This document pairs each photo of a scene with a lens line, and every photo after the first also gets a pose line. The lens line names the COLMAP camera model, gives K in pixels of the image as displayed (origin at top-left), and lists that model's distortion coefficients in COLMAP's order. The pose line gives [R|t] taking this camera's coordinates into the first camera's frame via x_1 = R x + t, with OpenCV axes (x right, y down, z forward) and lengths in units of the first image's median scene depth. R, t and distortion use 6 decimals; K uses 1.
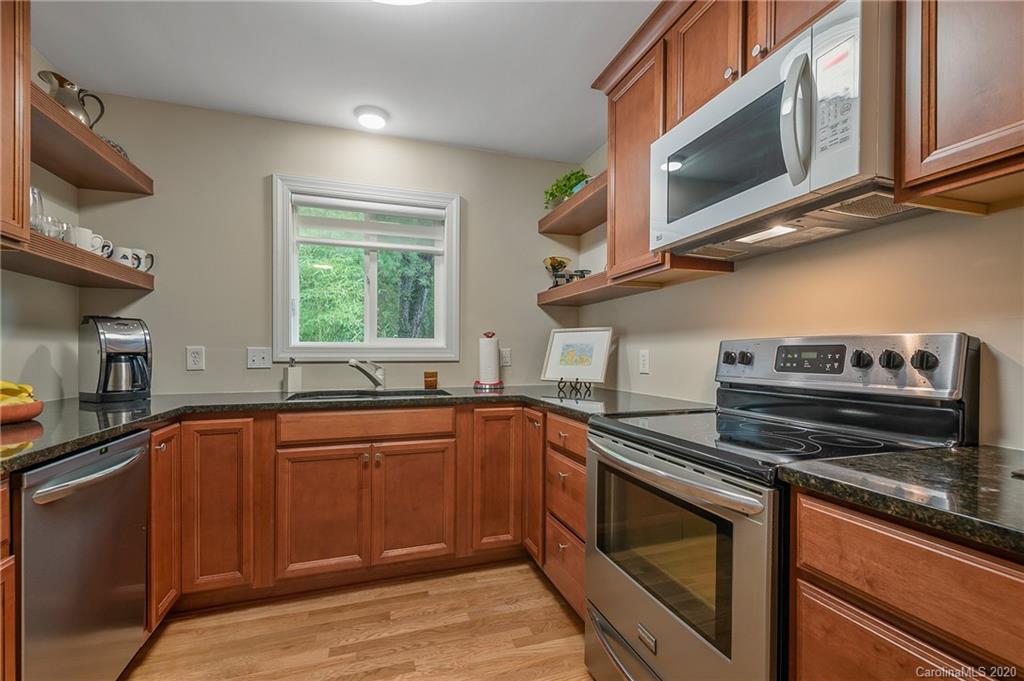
lens RADIAL K [[441.1, 0, 515.6], [0, 441.1, 356.9], [0, 0, 1]] dist [0.007613, -0.007390]
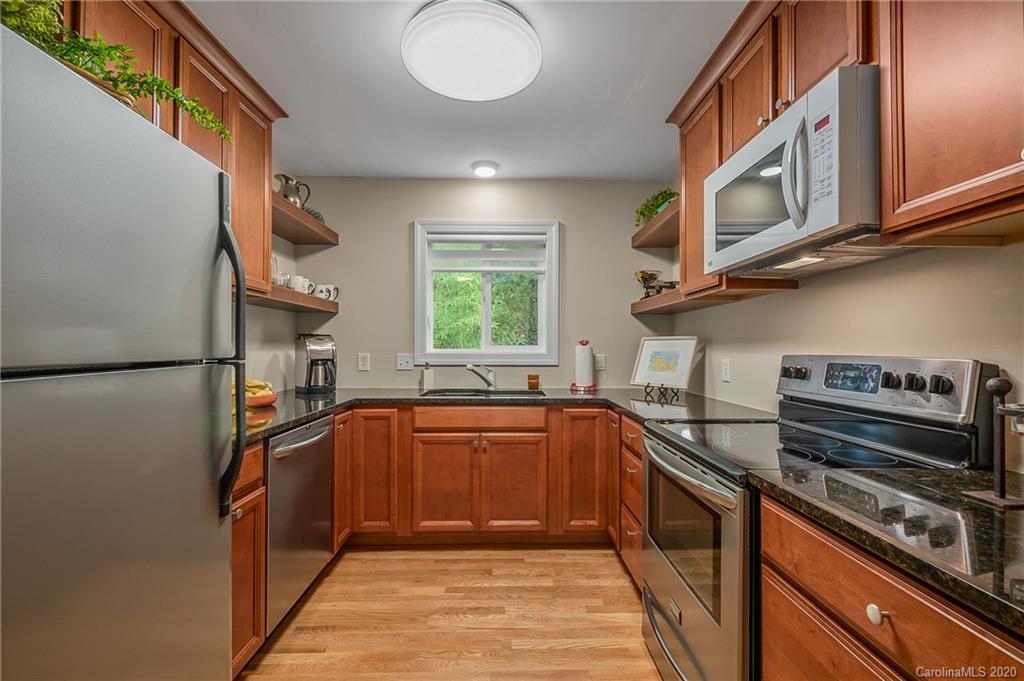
lens RADIAL K [[442.2, 0, 509.8], [0, 442.2, 345.4], [0, 0, 1]] dist [-0.001346, -0.012157]
pose [[0.948366, -0.001856, -0.317174, 0.155440], [-0.001740, 0.999937, -0.011054, -0.039991], [0.317174, 0.011035, 0.948303, -0.169958]]
